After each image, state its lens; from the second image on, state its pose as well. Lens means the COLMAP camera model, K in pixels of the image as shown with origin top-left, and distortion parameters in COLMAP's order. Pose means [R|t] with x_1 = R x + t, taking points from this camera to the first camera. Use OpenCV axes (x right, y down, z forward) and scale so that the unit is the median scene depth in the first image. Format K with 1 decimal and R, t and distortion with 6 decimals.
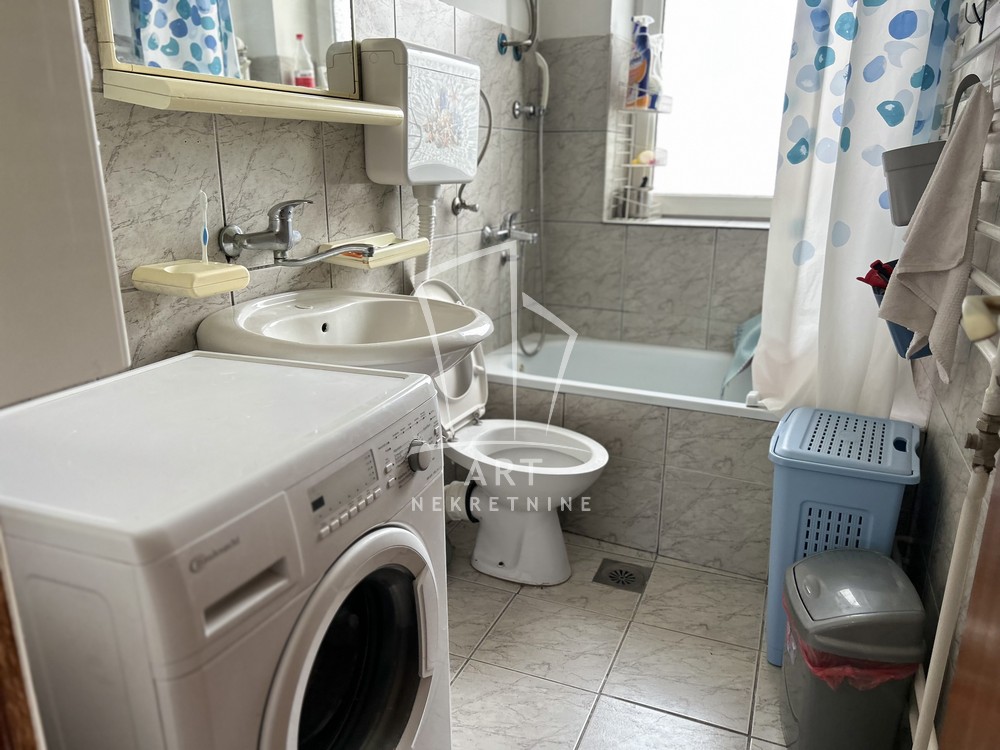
lens RADIAL K [[748.6, 0, 506.6], [0, 748.6, 378.9], [0, 0, 1]] dist [0.053769, -0.043909]
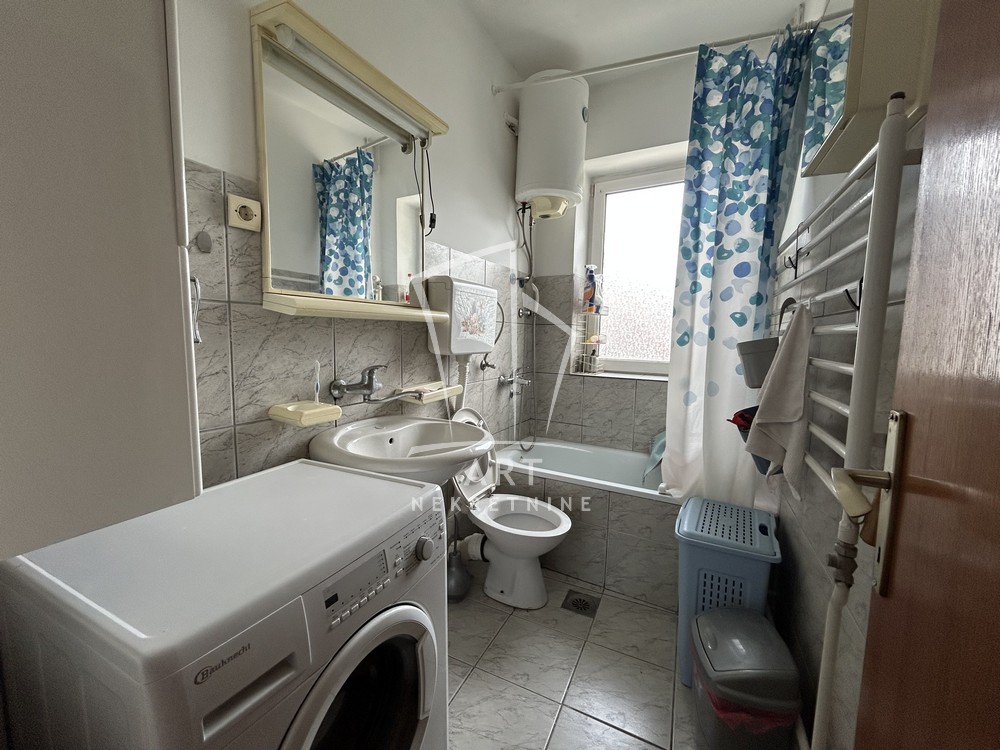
lens RADIAL K [[402.0, 0, 500.0], [0, 402.0, 375.0], [0, 0, 1]] dist [0.011200, 0.000168]
pose [[0.997723, 0.018819, -0.064770, 0.039833], [-0.030308, 0.982966, -0.181269, -0.049563], [0.060256, 0.182819, 0.981298, 0.113452]]
